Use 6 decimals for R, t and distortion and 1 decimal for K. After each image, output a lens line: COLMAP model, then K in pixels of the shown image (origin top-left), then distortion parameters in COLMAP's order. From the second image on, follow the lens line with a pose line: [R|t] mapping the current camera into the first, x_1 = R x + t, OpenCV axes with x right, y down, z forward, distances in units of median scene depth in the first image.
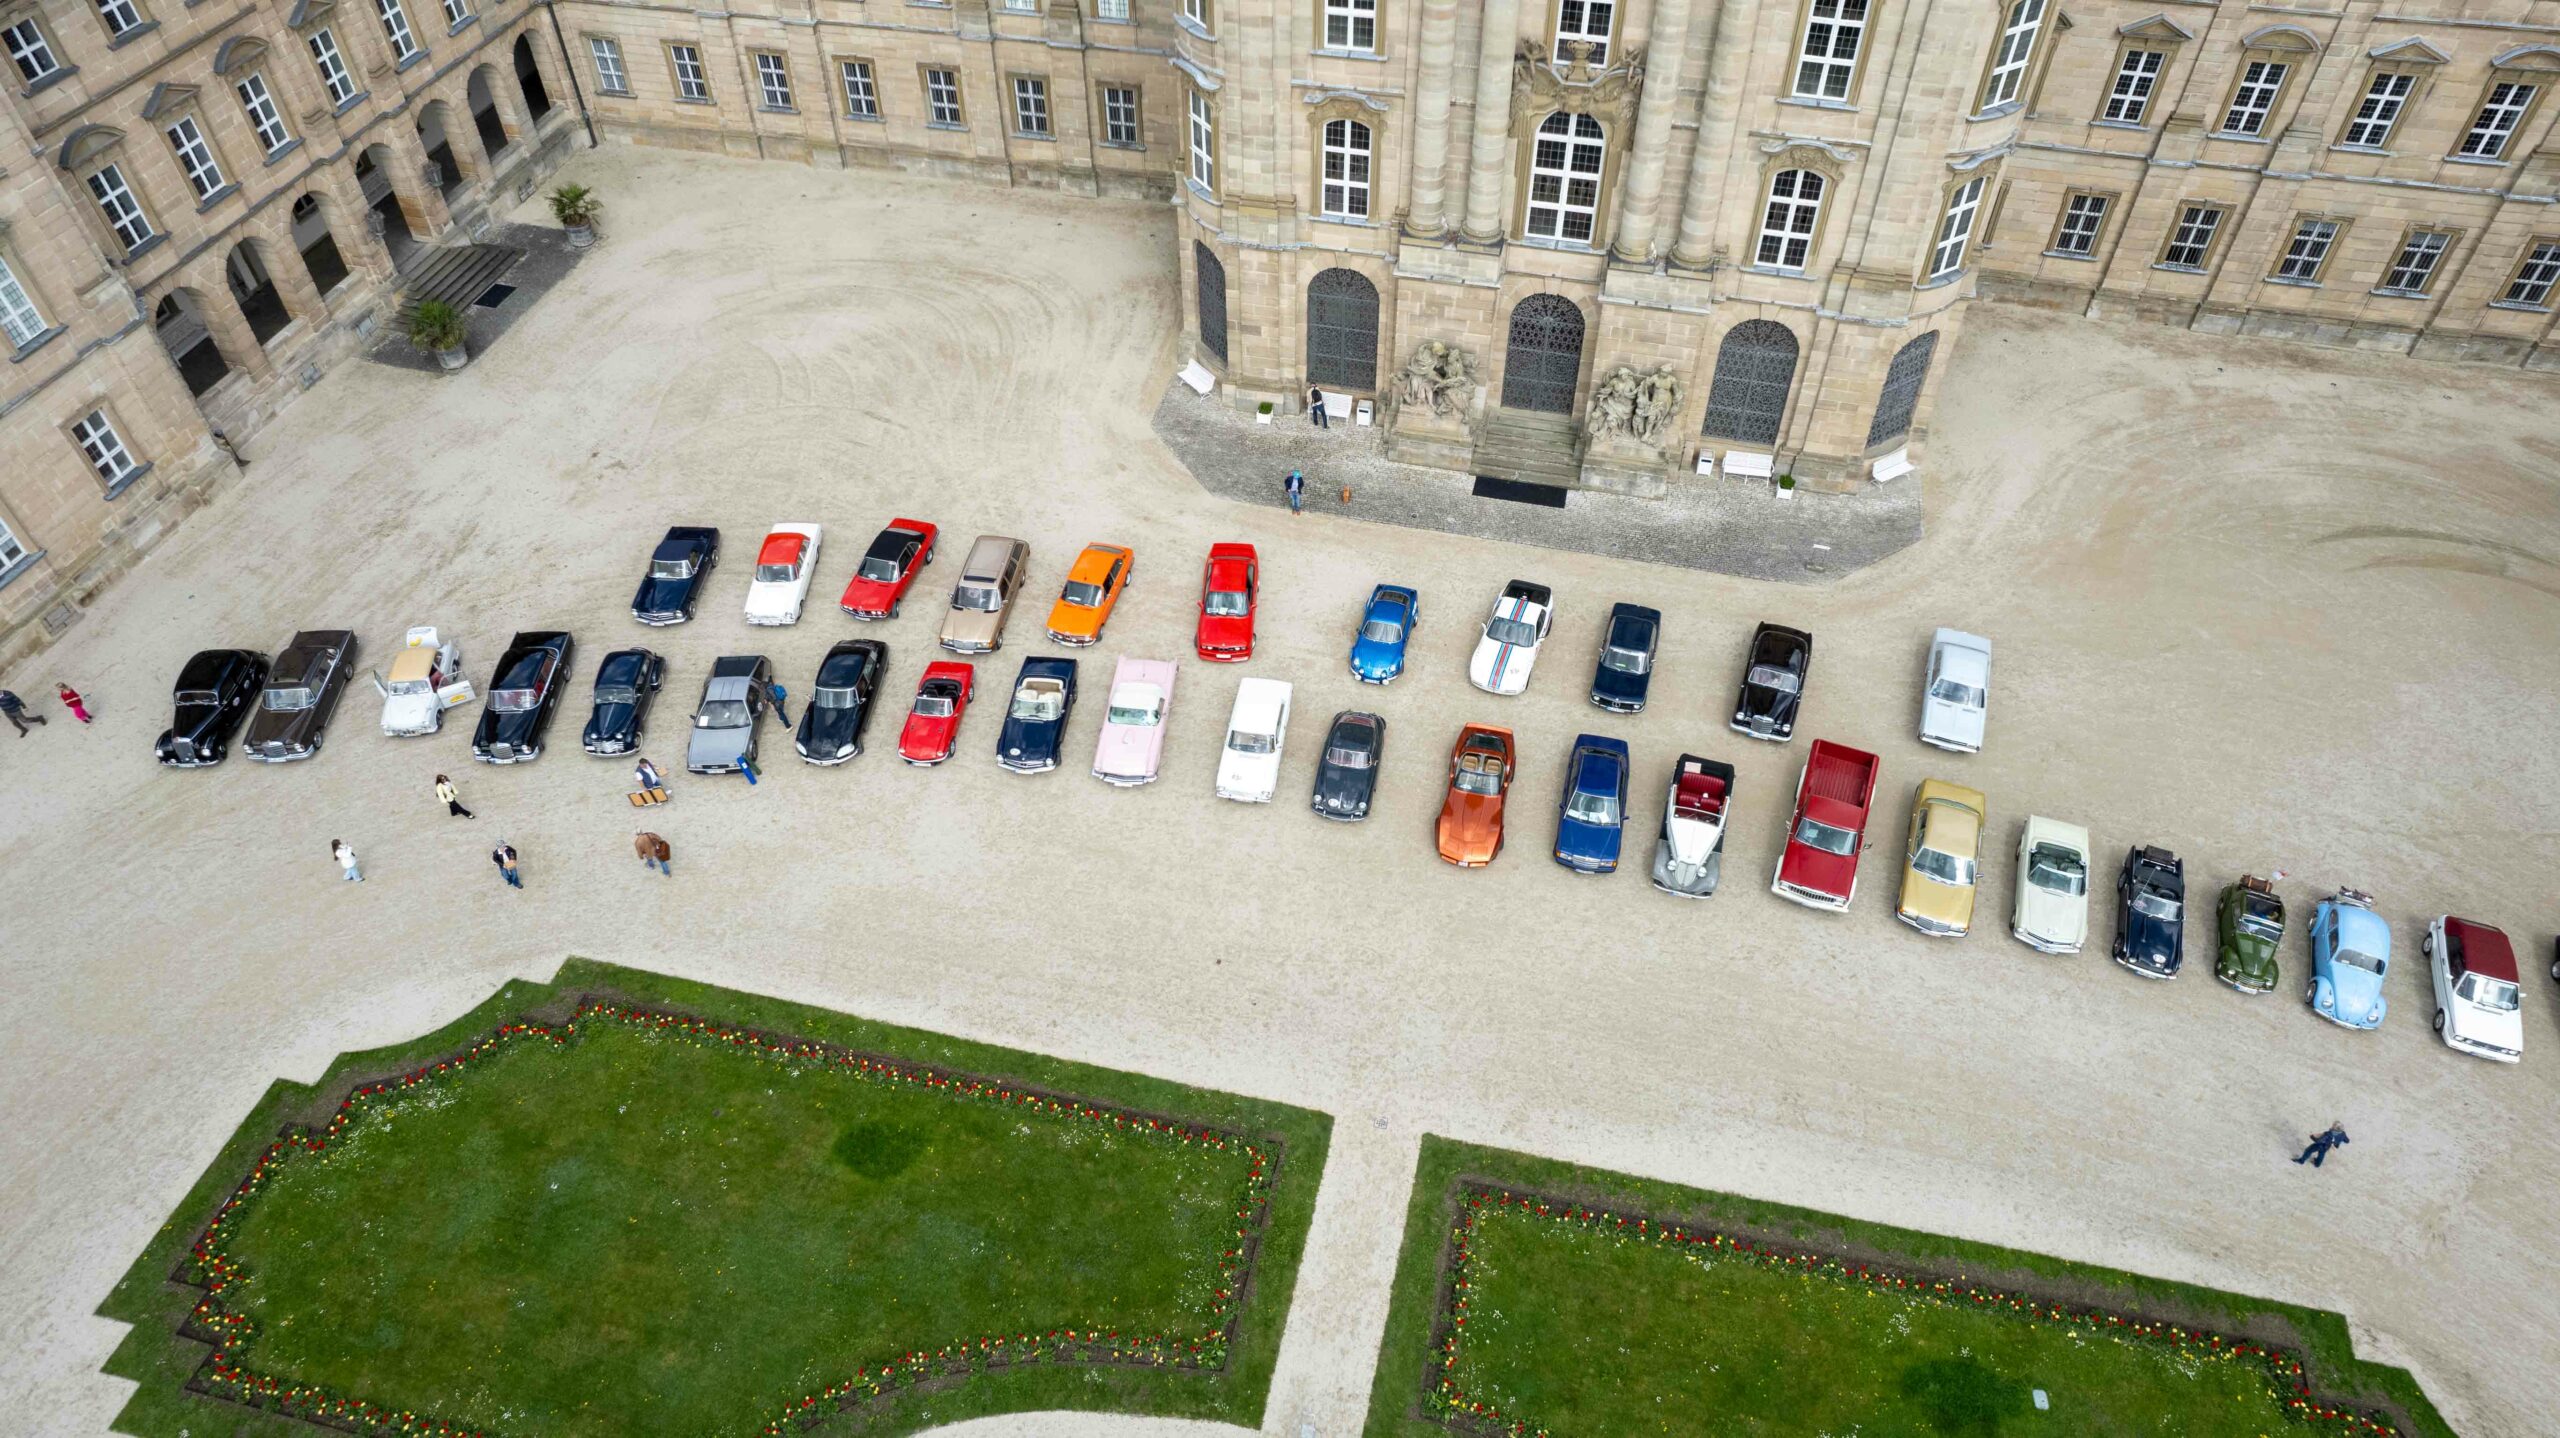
lens RADIAL K [[1640.2, 0, 1280.6], [0, 1640.2, 711.0], [0, 0, 1]] dist [-0.073916, 0.068481]
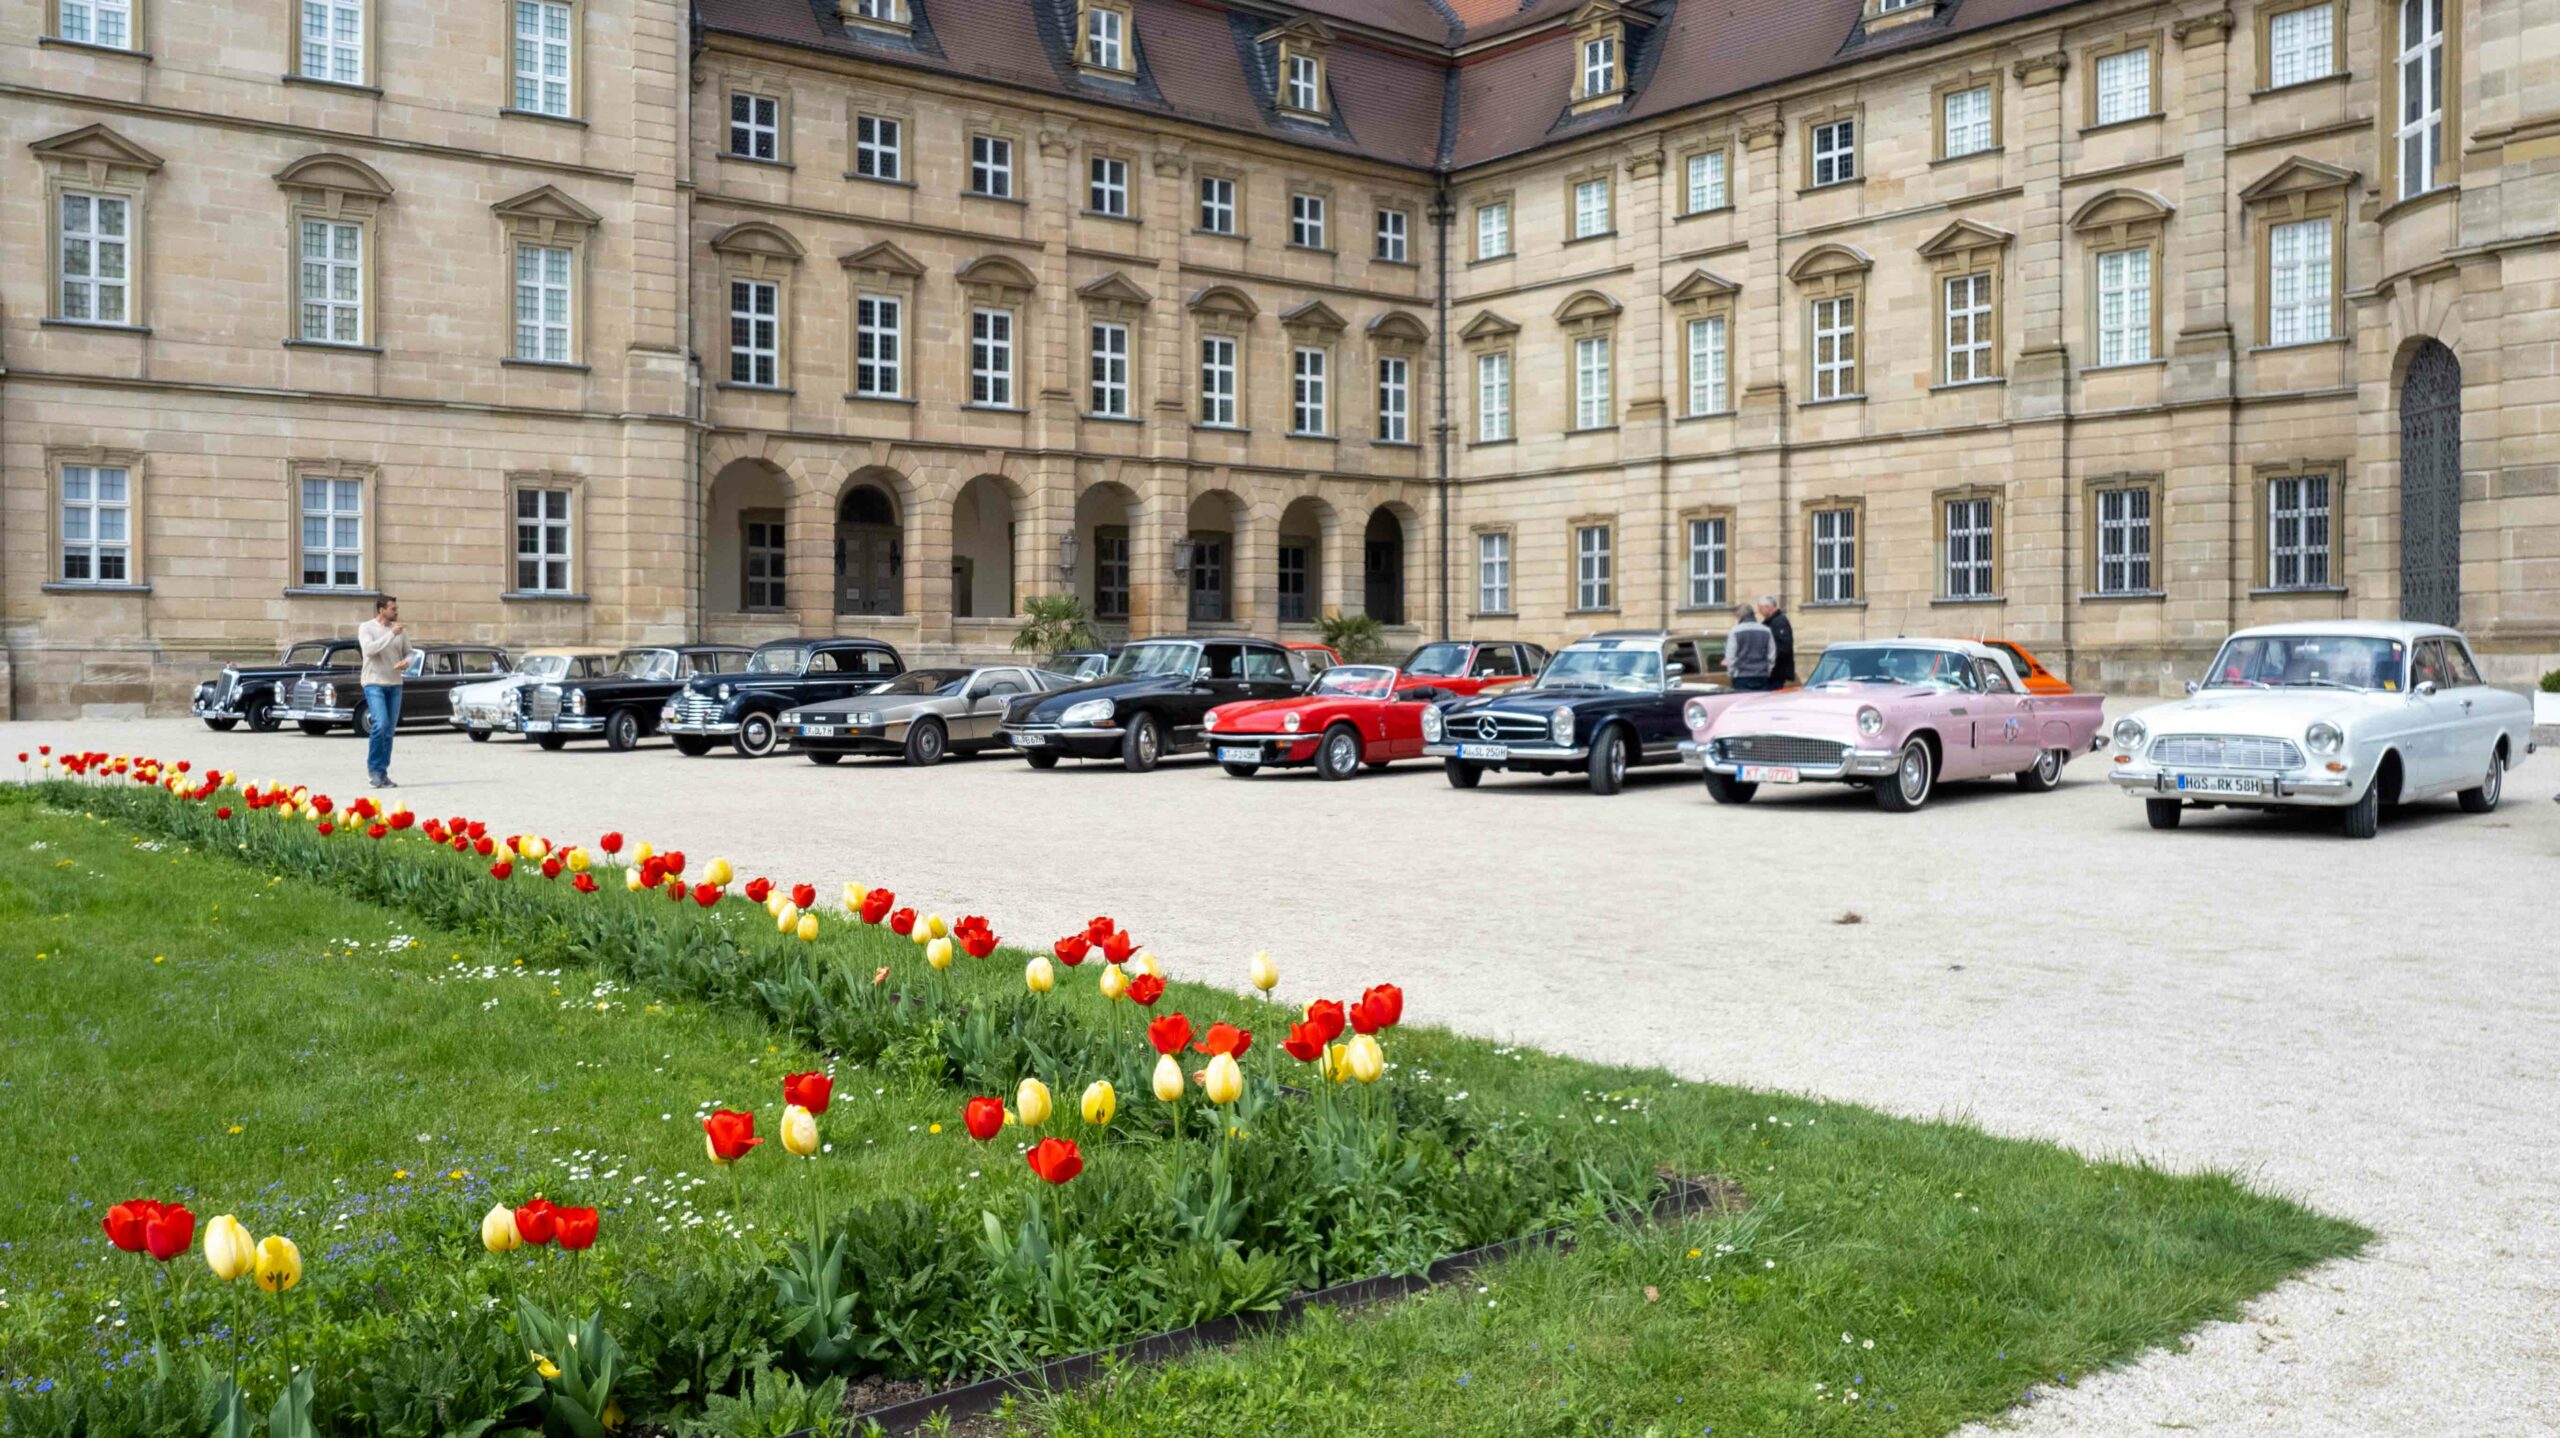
lens RADIAL K [[2034.9, 0, 1154.3], [0, 2034.9, 713.8], [0, 0, 1]] dist [-0.056292, -0.001217]
pose [[0.770446, 0.014676, -0.637336, 0.033299], [-0.458319, 0.707654, -0.537745, 0.227932], [0.443121, 0.706407, 0.551936, 0.646491]]
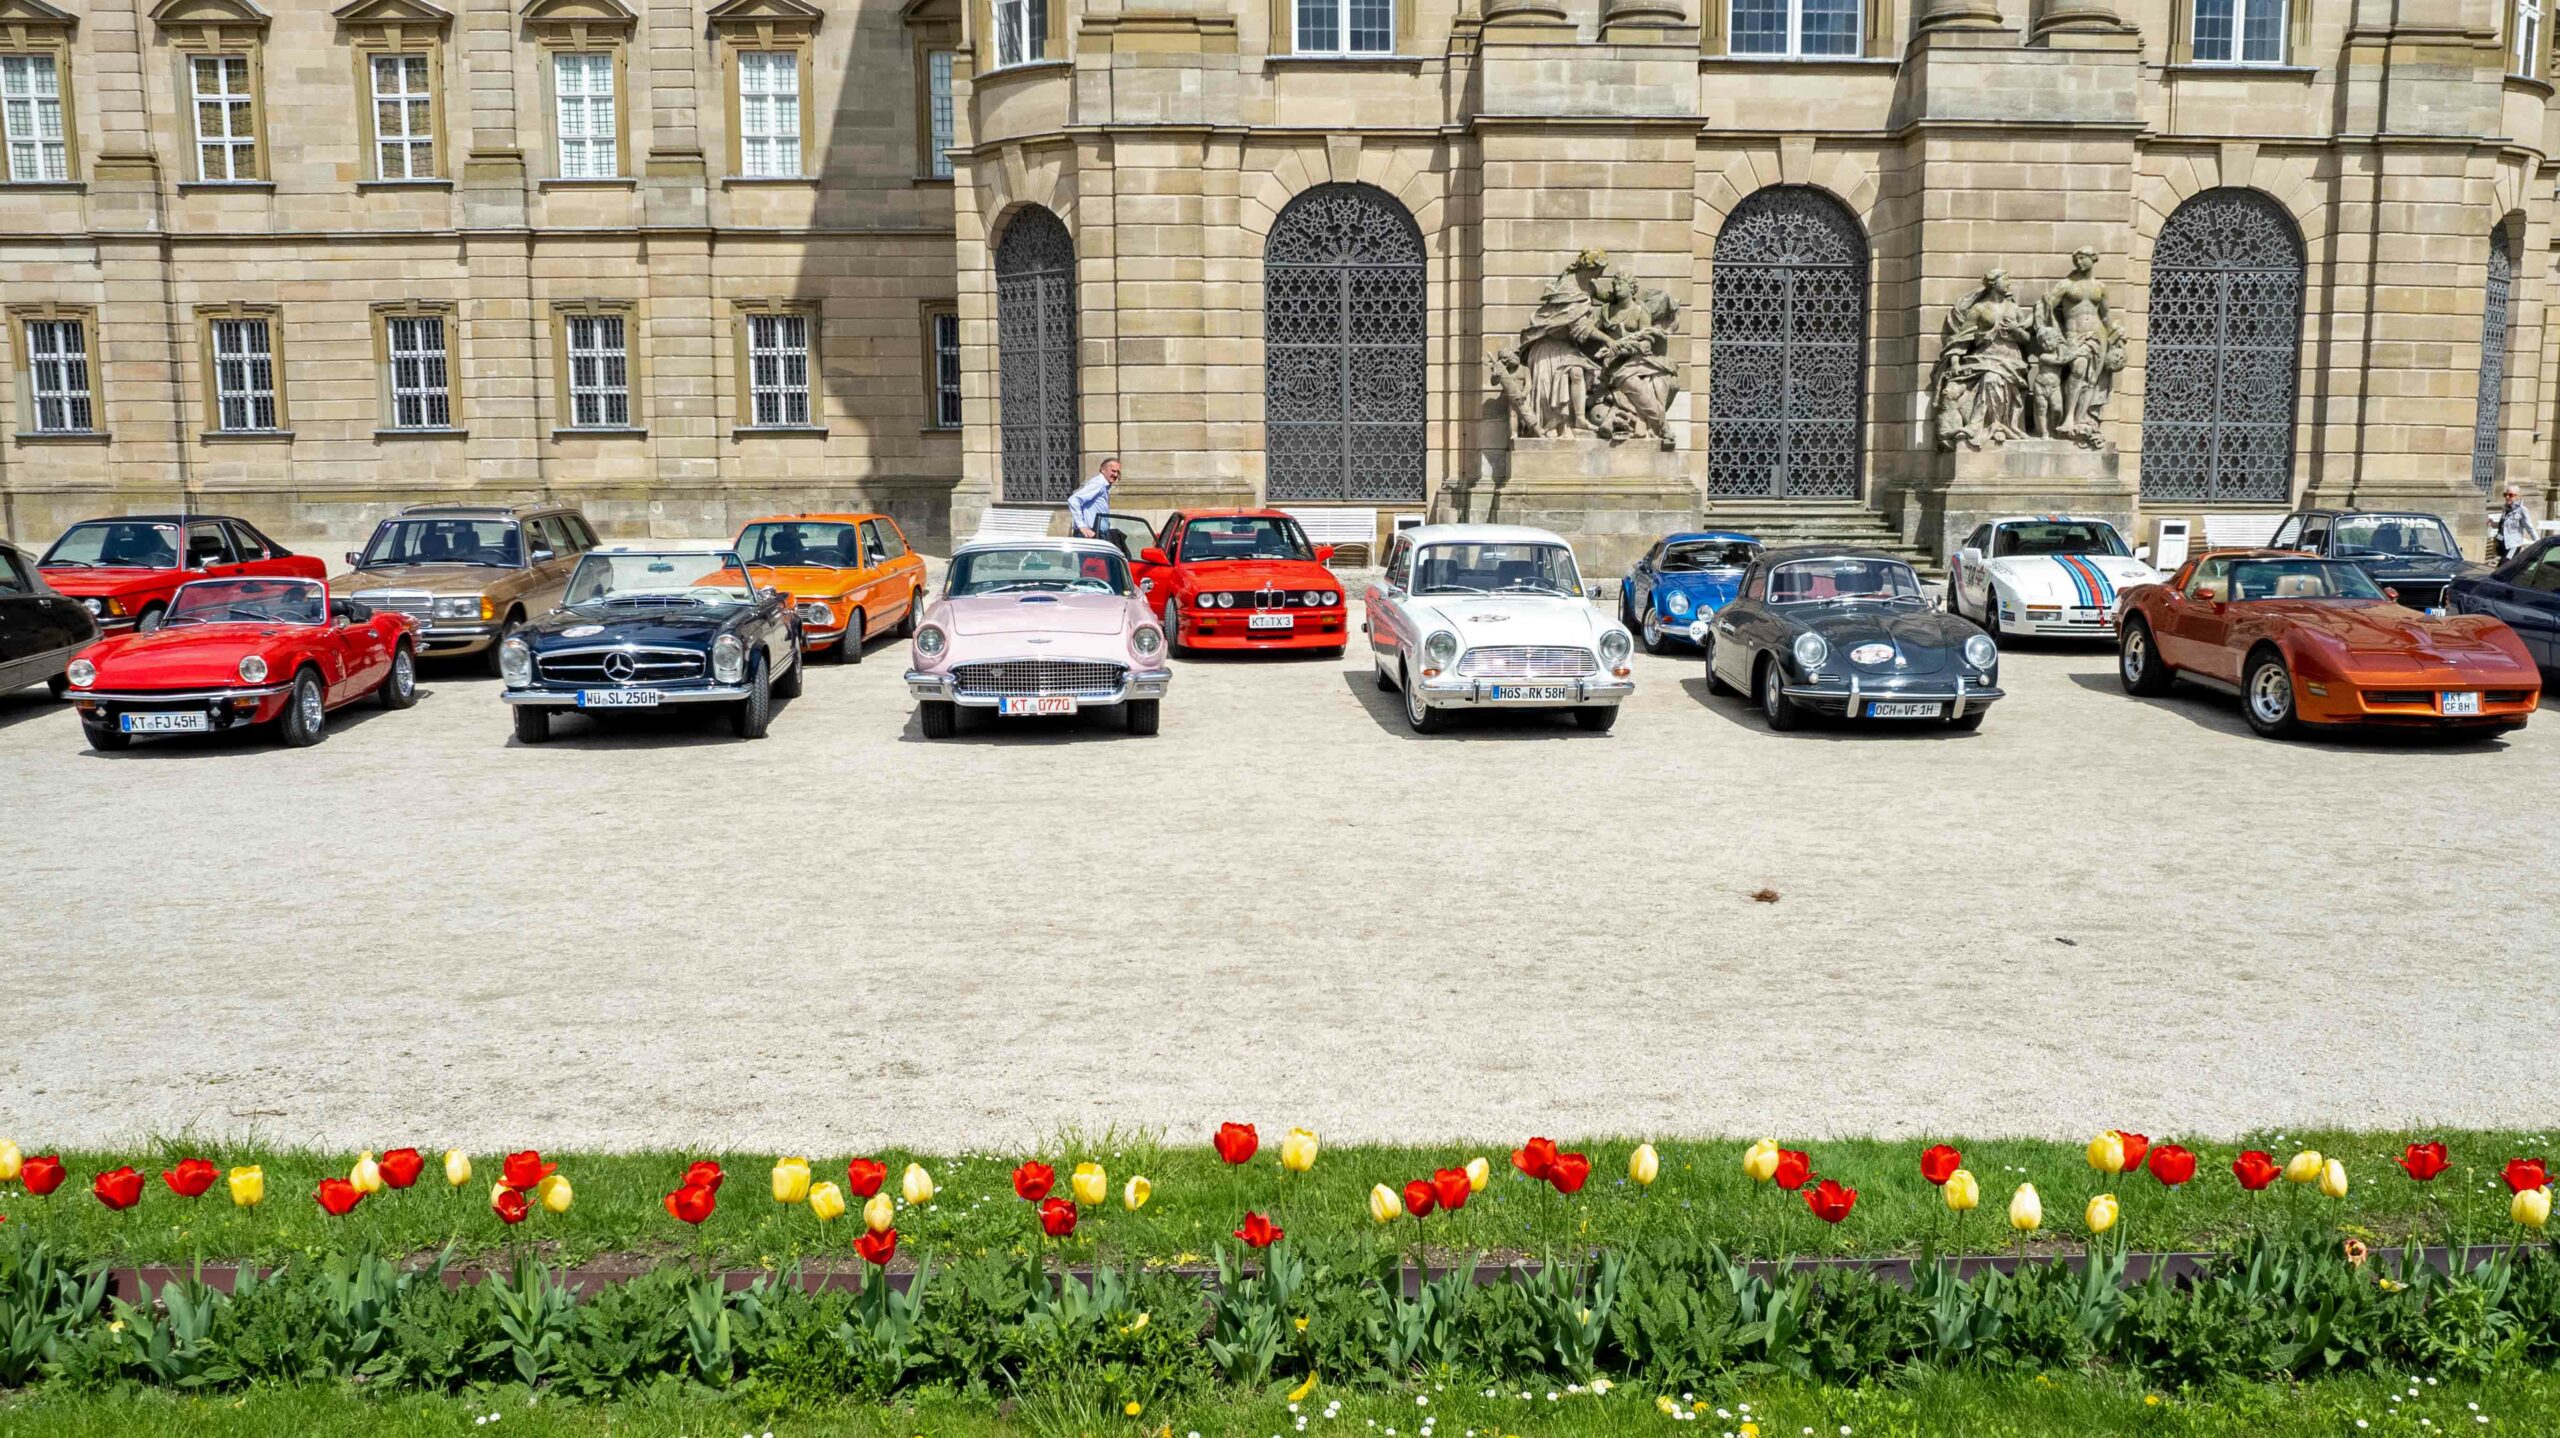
lens RADIAL K [[2127.1, 0, 1375.2], [0, 2127.1, 818.9], [0, 0, 1]] dist [-0.051014, 0.021409]
pose [[0.967256, -0.039319, 0.250737, -0.109387], [0.181027, 0.799318, -0.572992, 0.214473], [-0.177889, 0.599621, 0.780263, 0.639010]]
